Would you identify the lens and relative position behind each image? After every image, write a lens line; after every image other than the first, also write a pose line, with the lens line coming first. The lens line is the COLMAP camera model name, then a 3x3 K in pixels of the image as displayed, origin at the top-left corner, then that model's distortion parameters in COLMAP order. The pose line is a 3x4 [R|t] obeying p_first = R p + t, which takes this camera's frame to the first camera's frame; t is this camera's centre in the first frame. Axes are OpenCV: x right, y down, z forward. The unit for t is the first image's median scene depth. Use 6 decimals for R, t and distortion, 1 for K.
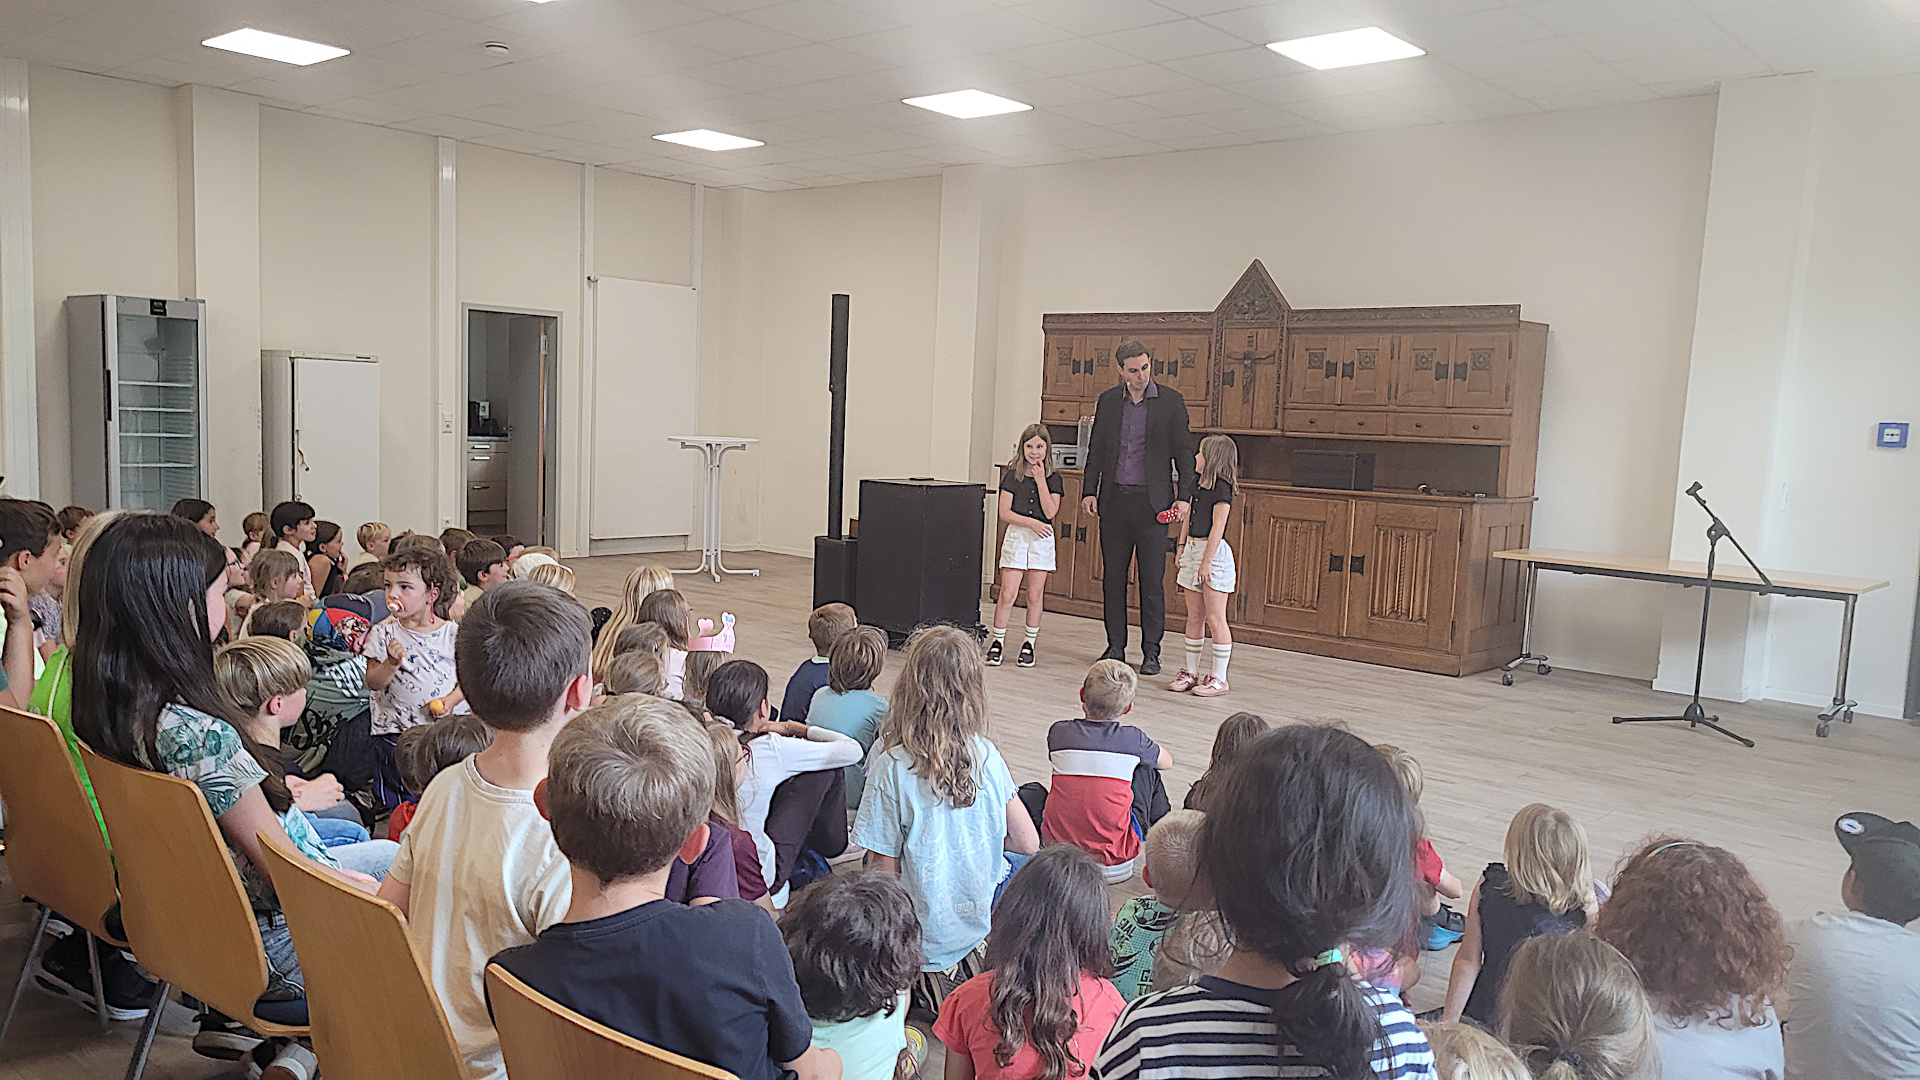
lens RADIAL K [[1422.7, 0, 938.5], [0, 1422.7, 563.5], [0, 0, 1]] dist [0.053915, -0.047555]
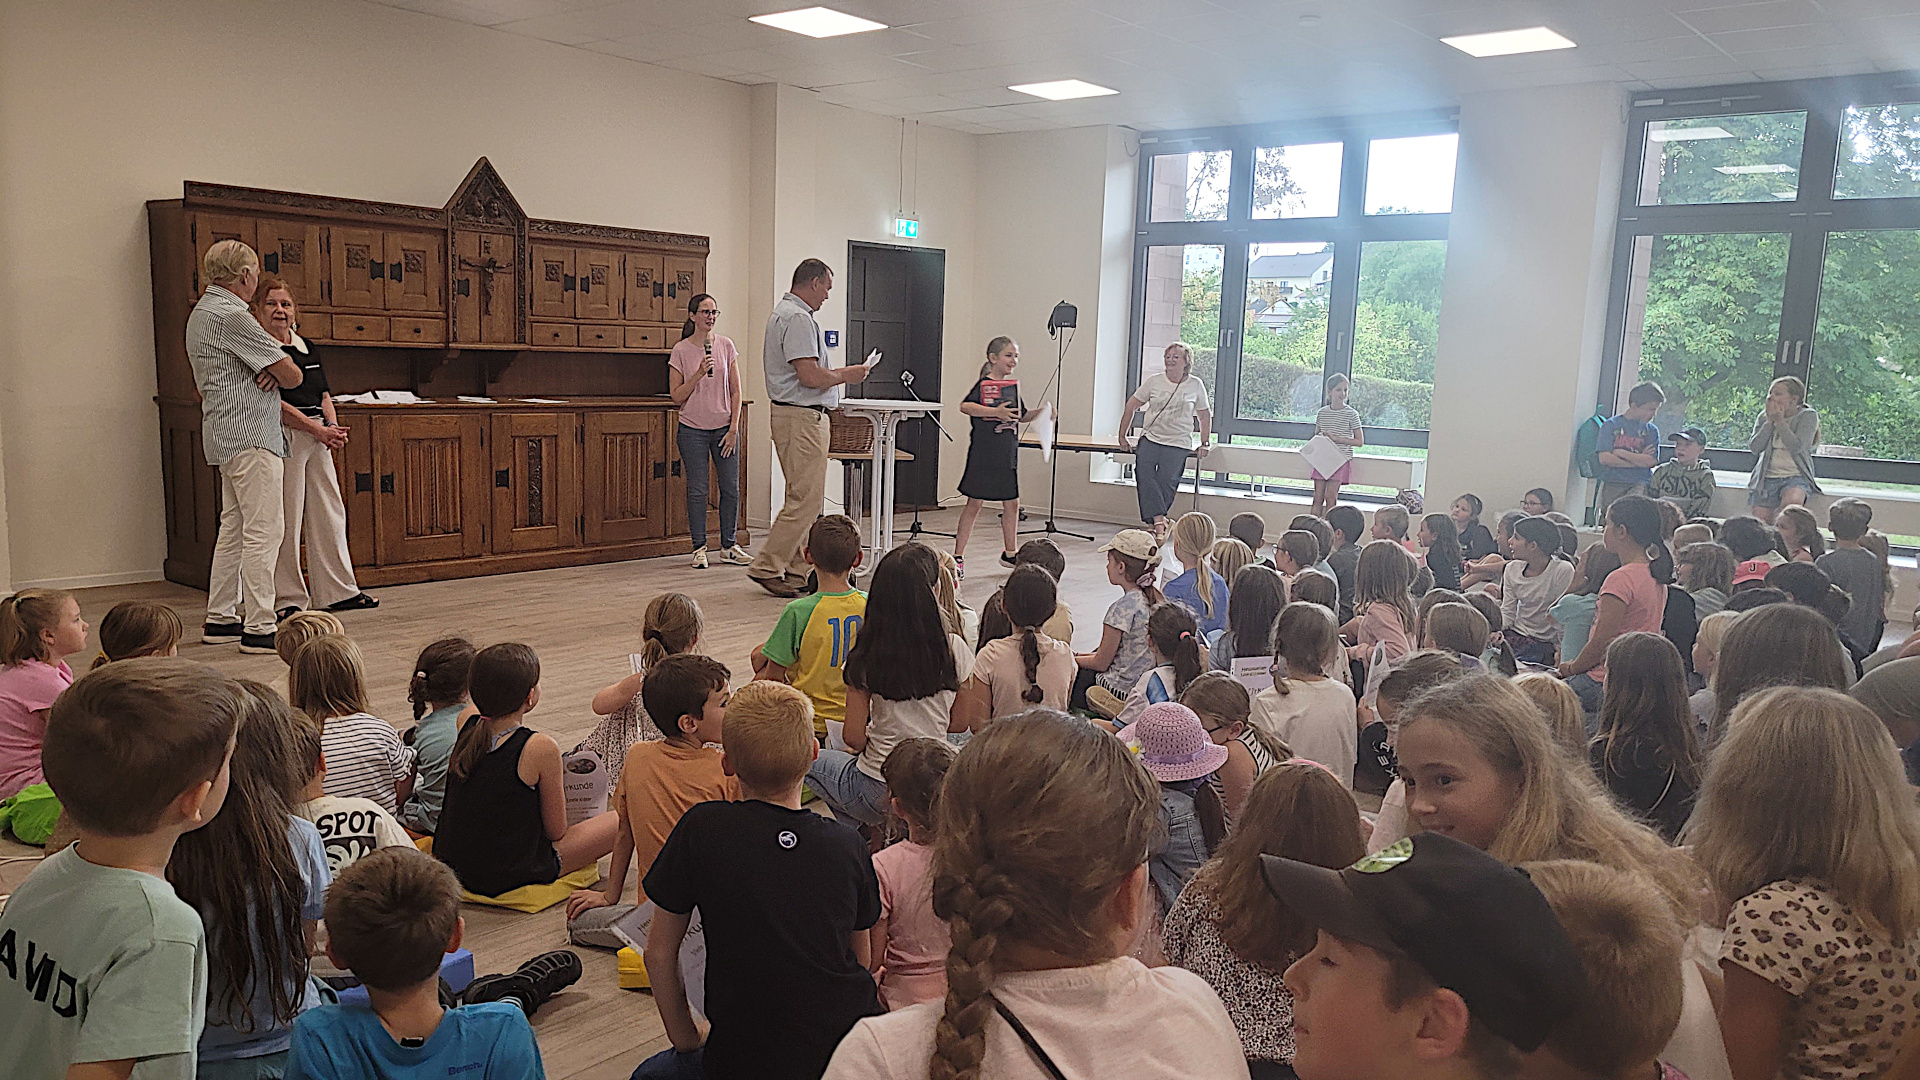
lens RADIAL K [[1422.7, 0, 935.0], [0, 1422.7, 564.8], [0, 0, 1]] dist [0.053915, -0.047555]
pose [[-0.024109, -0.195180, 0.980471, -0.785972], [0.072984, 0.977795, 0.196442, -0.124666], [-0.997042, 0.076295, -0.009329, 0.791372]]
